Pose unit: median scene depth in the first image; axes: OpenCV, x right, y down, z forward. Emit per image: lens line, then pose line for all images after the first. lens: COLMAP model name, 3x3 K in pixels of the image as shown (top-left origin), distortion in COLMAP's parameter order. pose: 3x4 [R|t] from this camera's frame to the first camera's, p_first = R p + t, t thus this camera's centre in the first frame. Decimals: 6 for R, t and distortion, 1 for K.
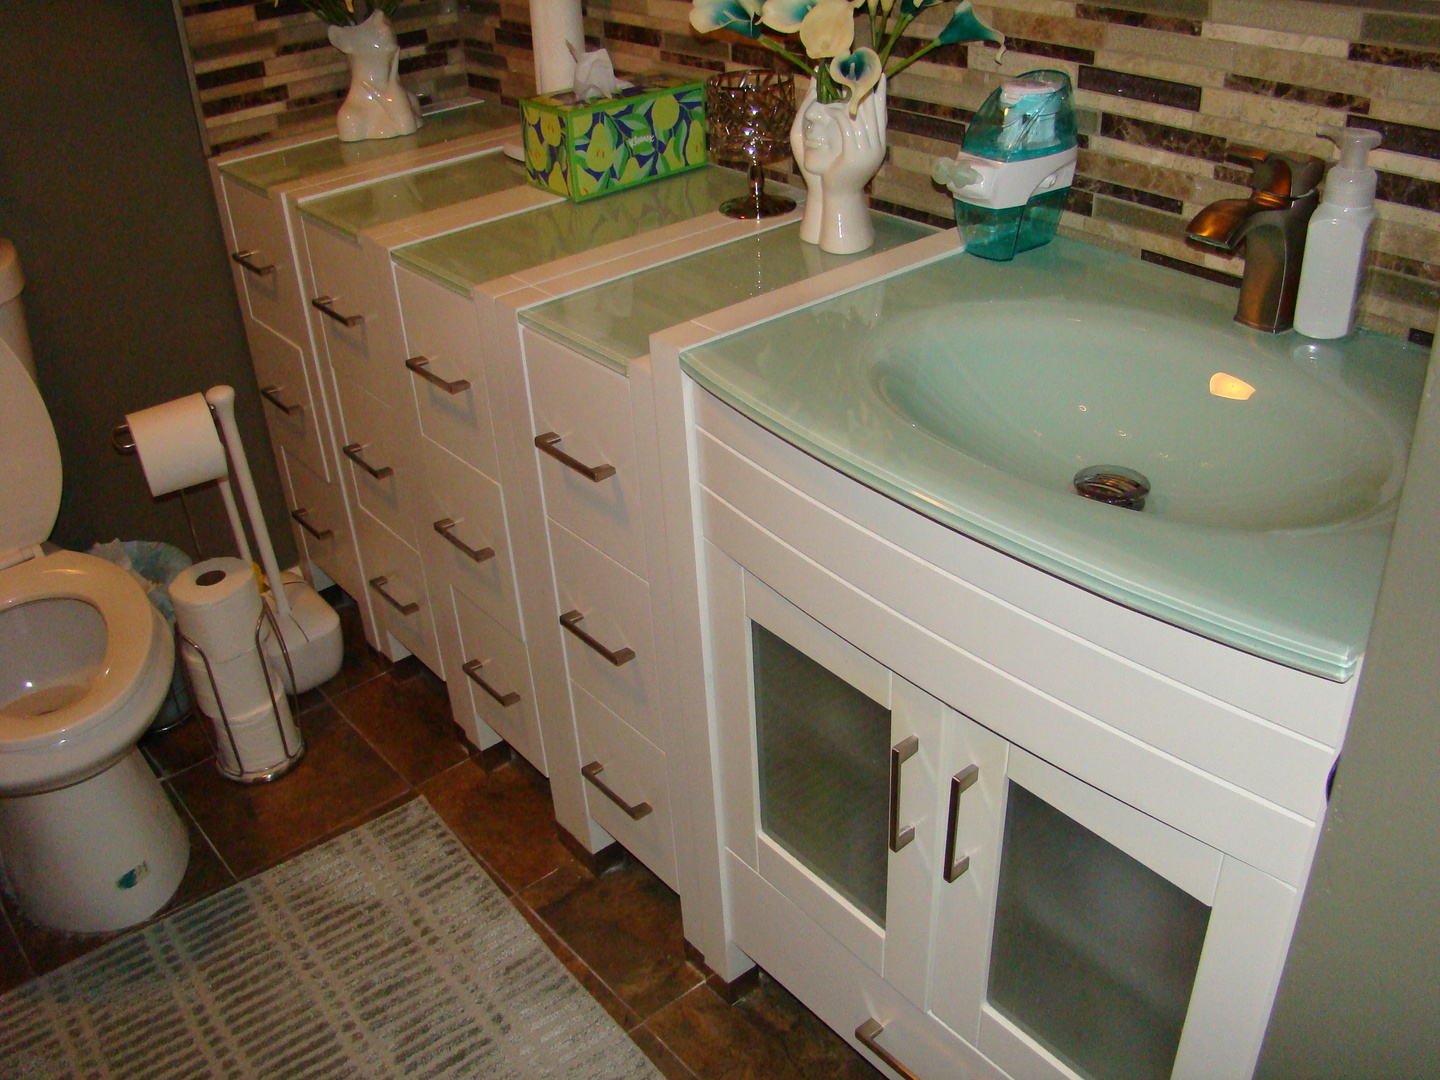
lens RADIAL K [[1329.5, 0, 720.0], [0, 1329.5, 540.0], [0, 0, 1]] dist [-0.163806, 0.106131]
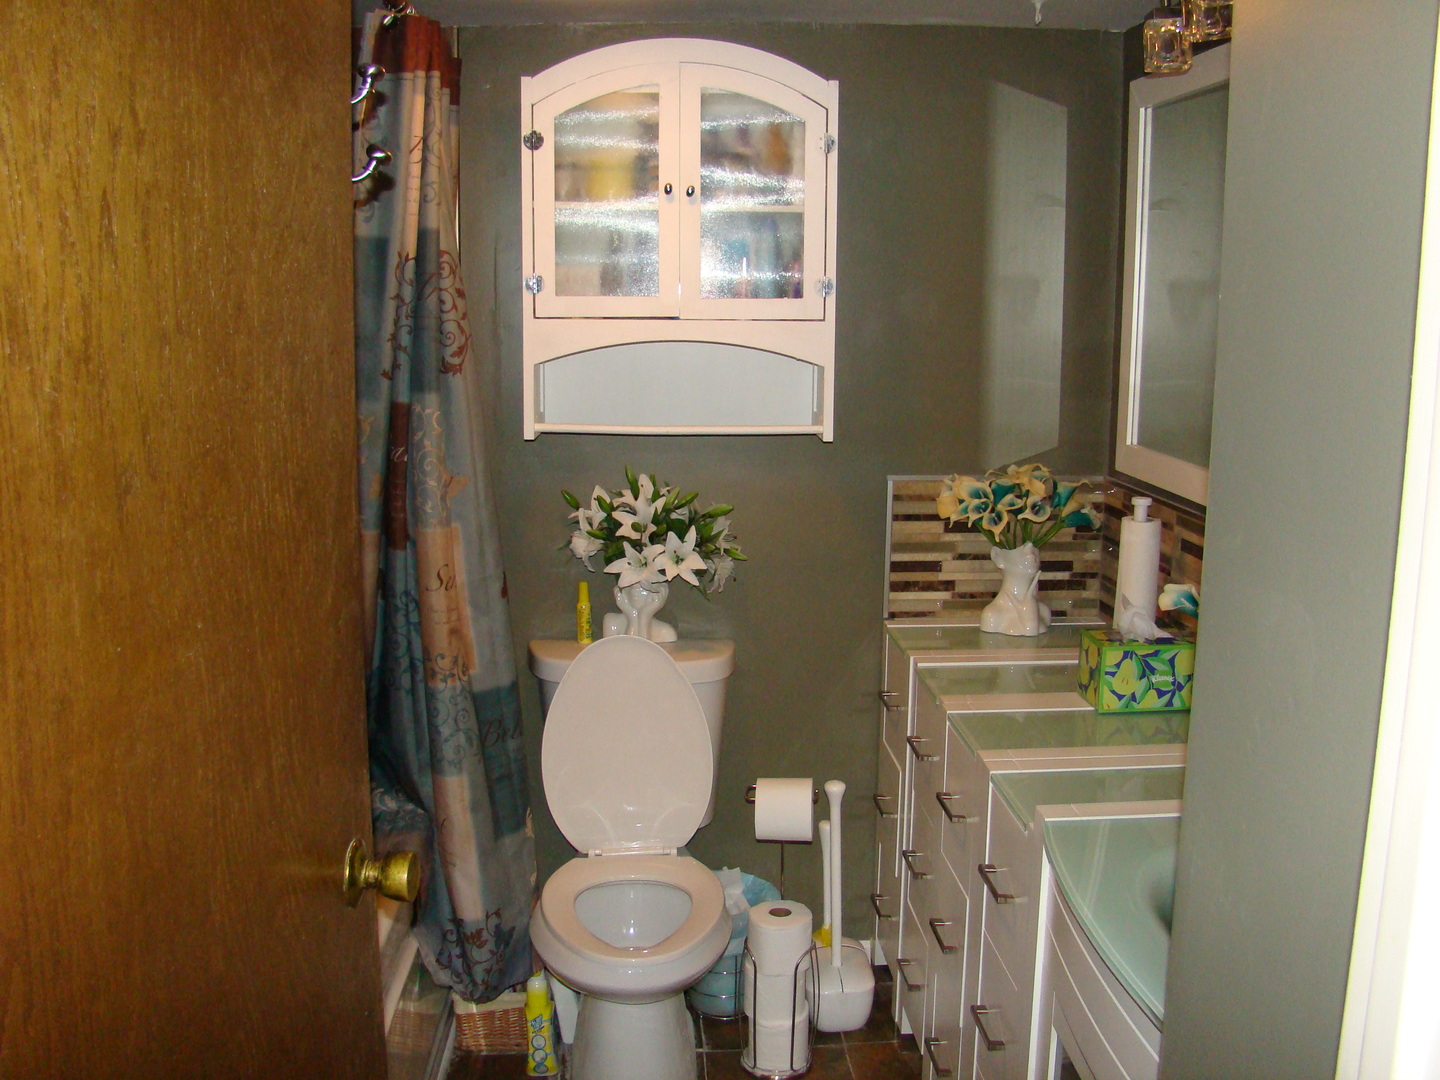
lens RADIAL K [[1329.5, 0, 720.0], [0, 1329.5, 540.0], [0, 0, 1]] dist [-0.163806, 0.106131]
pose [[0.811398, 0.157432, -0.562893, 0.254221], [-0.344970, 0.906409, -0.243759, 0.031181], [0.471836, 0.391967, 0.789768, -0.243255]]
